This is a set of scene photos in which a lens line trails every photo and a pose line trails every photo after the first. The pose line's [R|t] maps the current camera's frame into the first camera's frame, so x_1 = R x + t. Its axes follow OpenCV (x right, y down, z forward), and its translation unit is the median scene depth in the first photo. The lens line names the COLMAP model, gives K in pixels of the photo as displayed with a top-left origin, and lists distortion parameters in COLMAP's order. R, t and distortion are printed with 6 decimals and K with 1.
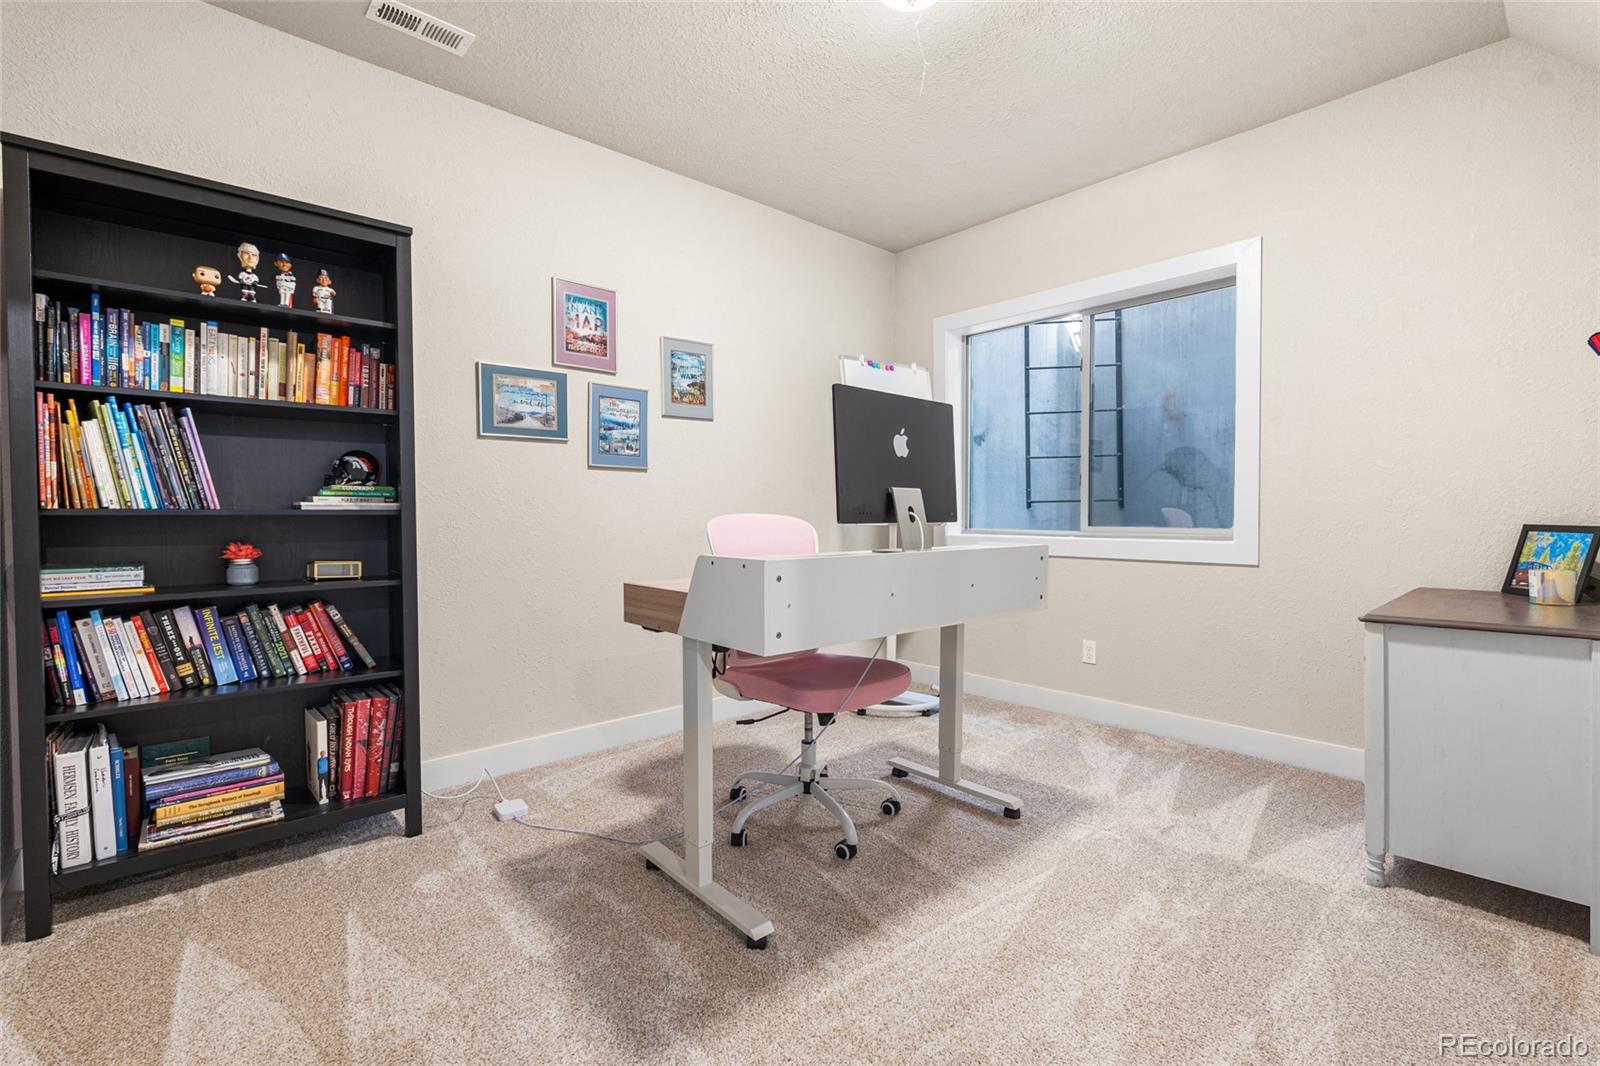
lens RADIAL K [[708.6, 0, 798.6], [0, 708.6, 535.8], [0, 0, 1]] dist [-0.006882, 0.001036]
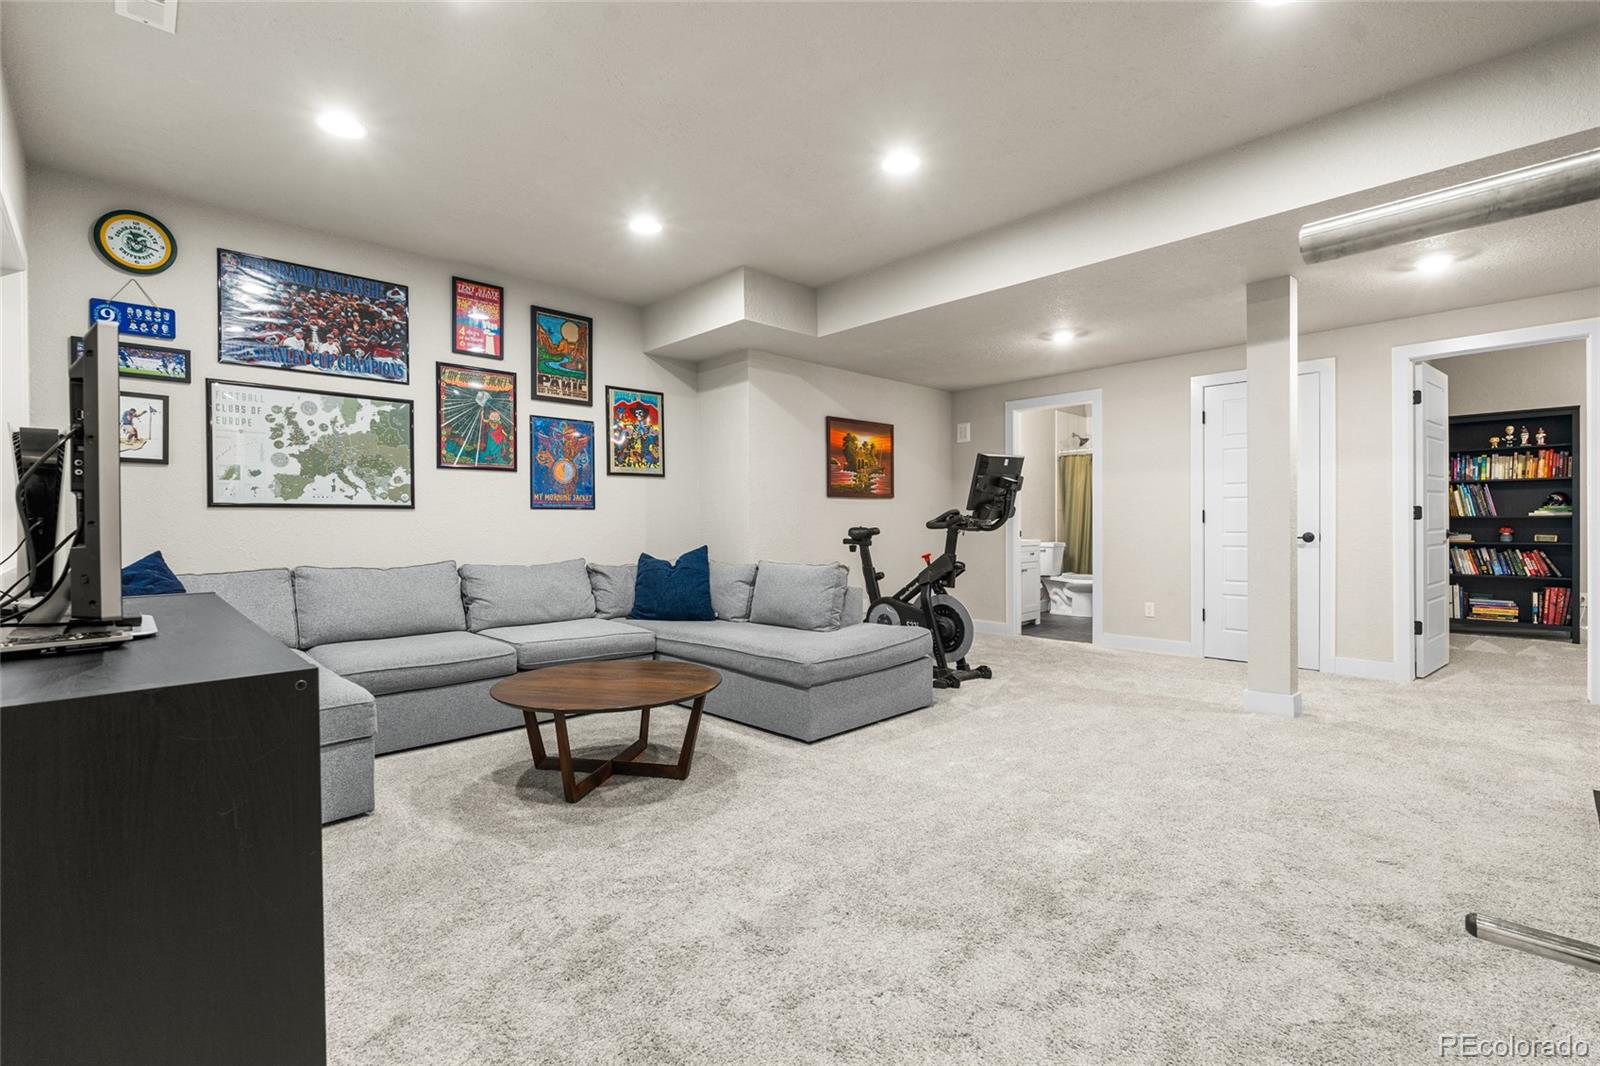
lens RADIAL K [[708.6, 0, 789.1], [0, 708.6, 528.5], [0, 0, 1]] dist [-0.006882, 0.001036]
pose [[0.037614, 0.007315, -0.999266, 1.987369], [-0.022677, 0.999722, 0.006465, 0.062707], [0.999035, 0.022417, 0.037770, -2.046563]]
